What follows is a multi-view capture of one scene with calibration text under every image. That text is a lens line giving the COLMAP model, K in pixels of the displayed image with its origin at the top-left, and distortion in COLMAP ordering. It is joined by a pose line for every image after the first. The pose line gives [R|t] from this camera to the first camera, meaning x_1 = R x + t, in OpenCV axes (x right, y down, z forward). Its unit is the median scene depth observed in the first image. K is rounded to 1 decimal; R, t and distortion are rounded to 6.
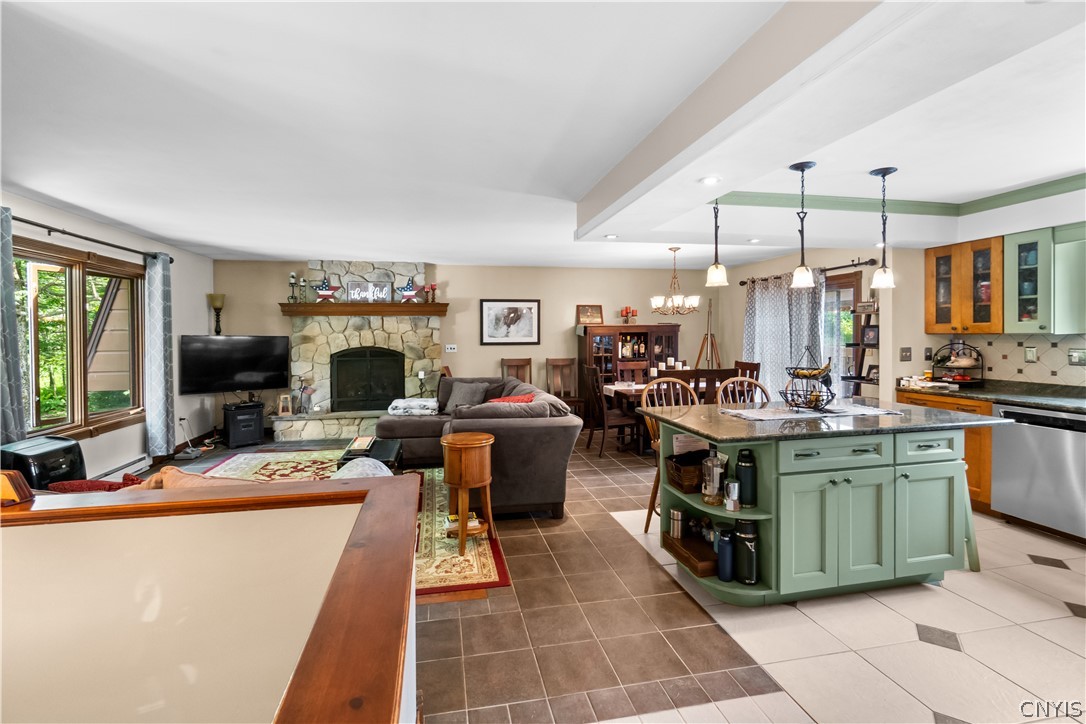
lens RADIAL K [[478.8, 0, 535.2], [0, 478.8, 343.5], [0, 0, 1]] dist [-0.008227, 0.002596]
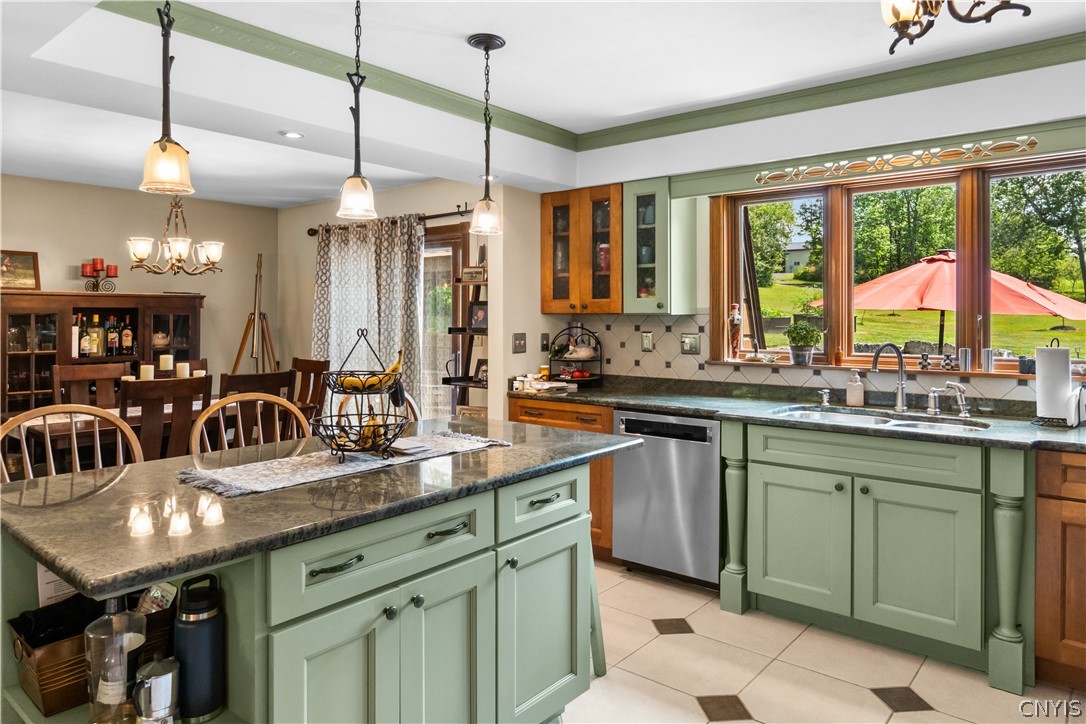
lens RADIAL K [[705.7, 0, 536.7], [0, 705.7, 324.3], [0, 0, 1]] dist [-0.007921, 0.003861]
pose [[0.779862, 0.003953, 0.625939, 0.172078], [0.002124, 0.999958, -0.008962, 0.005104], [-0.625948, 0.008318, 0.779820, 0.205717]]
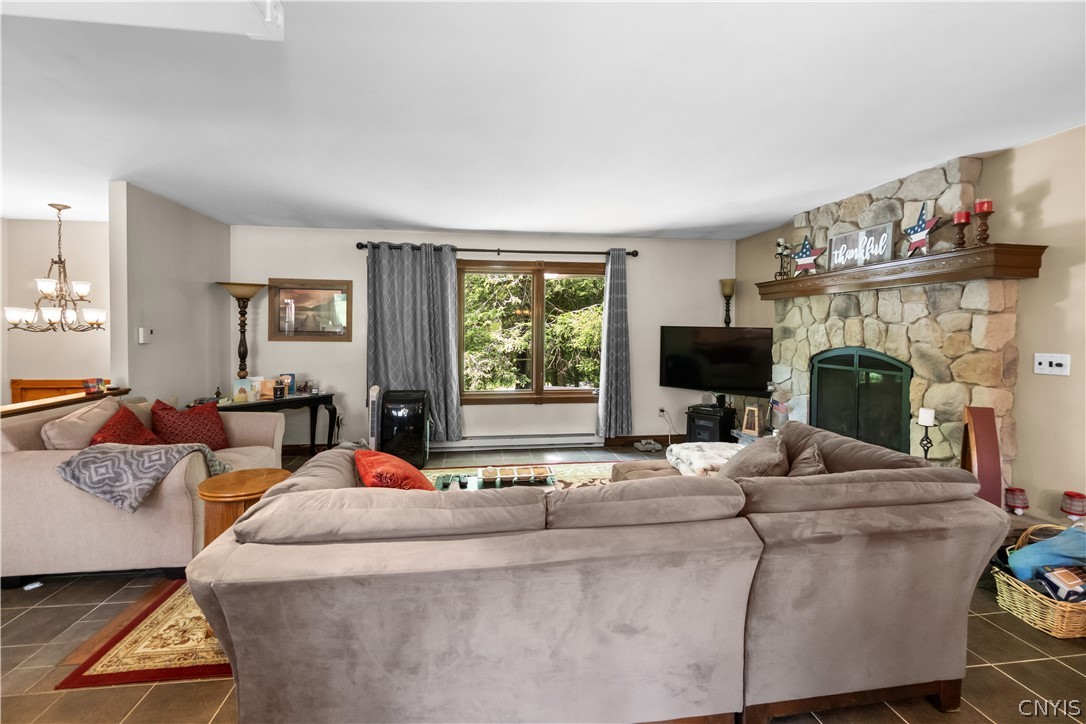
lens RADIAL K [[478.8, 0, 538.9], [0, 478.8, 335.6], [0, 0, 1]] dist [-0.008227, 0.002596]
pose [[-0.064181, 0.023508, -0.997661, 0.397756], [-0.018901, 0.999515, 0.024768, -0.024651], [0.997759, 0.020447, -0.063706, 1.188192]]
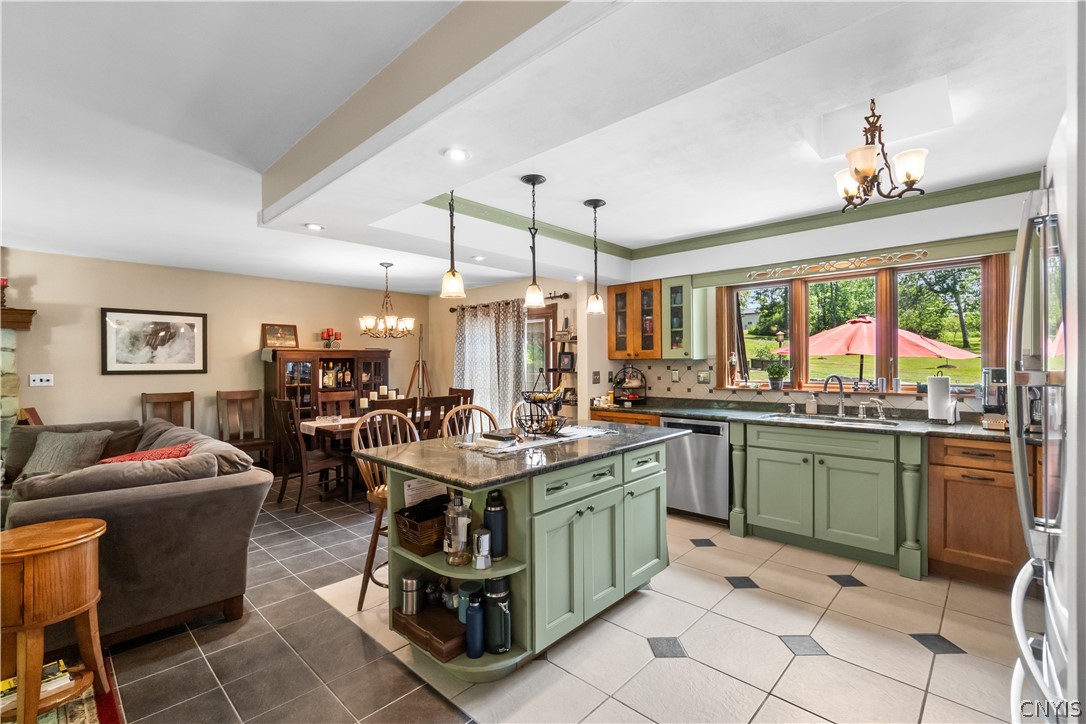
lens RADIAL K [[478.8, 0, 535.2], [0, 478.8, 369.3], [0, 0, 1]] dist [-0.008227, 0.002596]
pose [[0.821828, -0.004513, 0.569717, 0.013291], [0.008945, 0.999948, -0.004983, 0.008561], [-0.569665, 0.009191, 0.821826, 0.162205]]
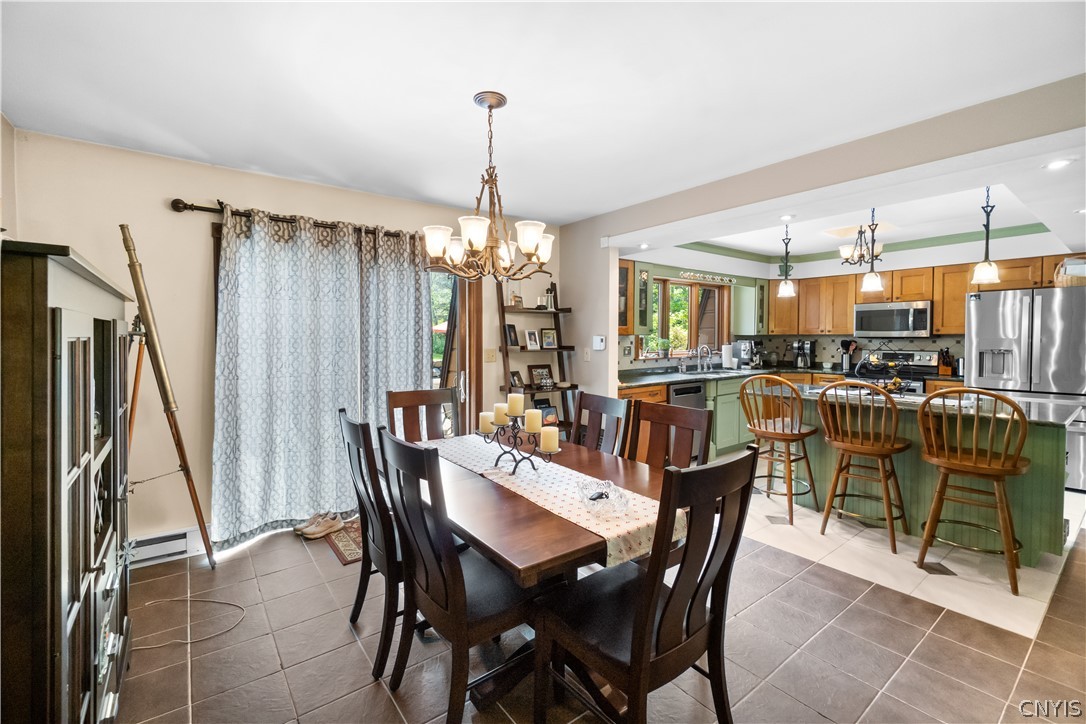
lens RADIAL K [[478.8, 0, 546.3], [0, 478.8, 342.4], [0, 0, 1]] dist [-0.008227, 0.002596]
pose [[-0.451017, -0.003441, 0.892509, -0.087848], [0.021316, 0.999666, 0.014626, -0.022023], [-0.892261, 0.025621, -0.450793, 1.686785]]
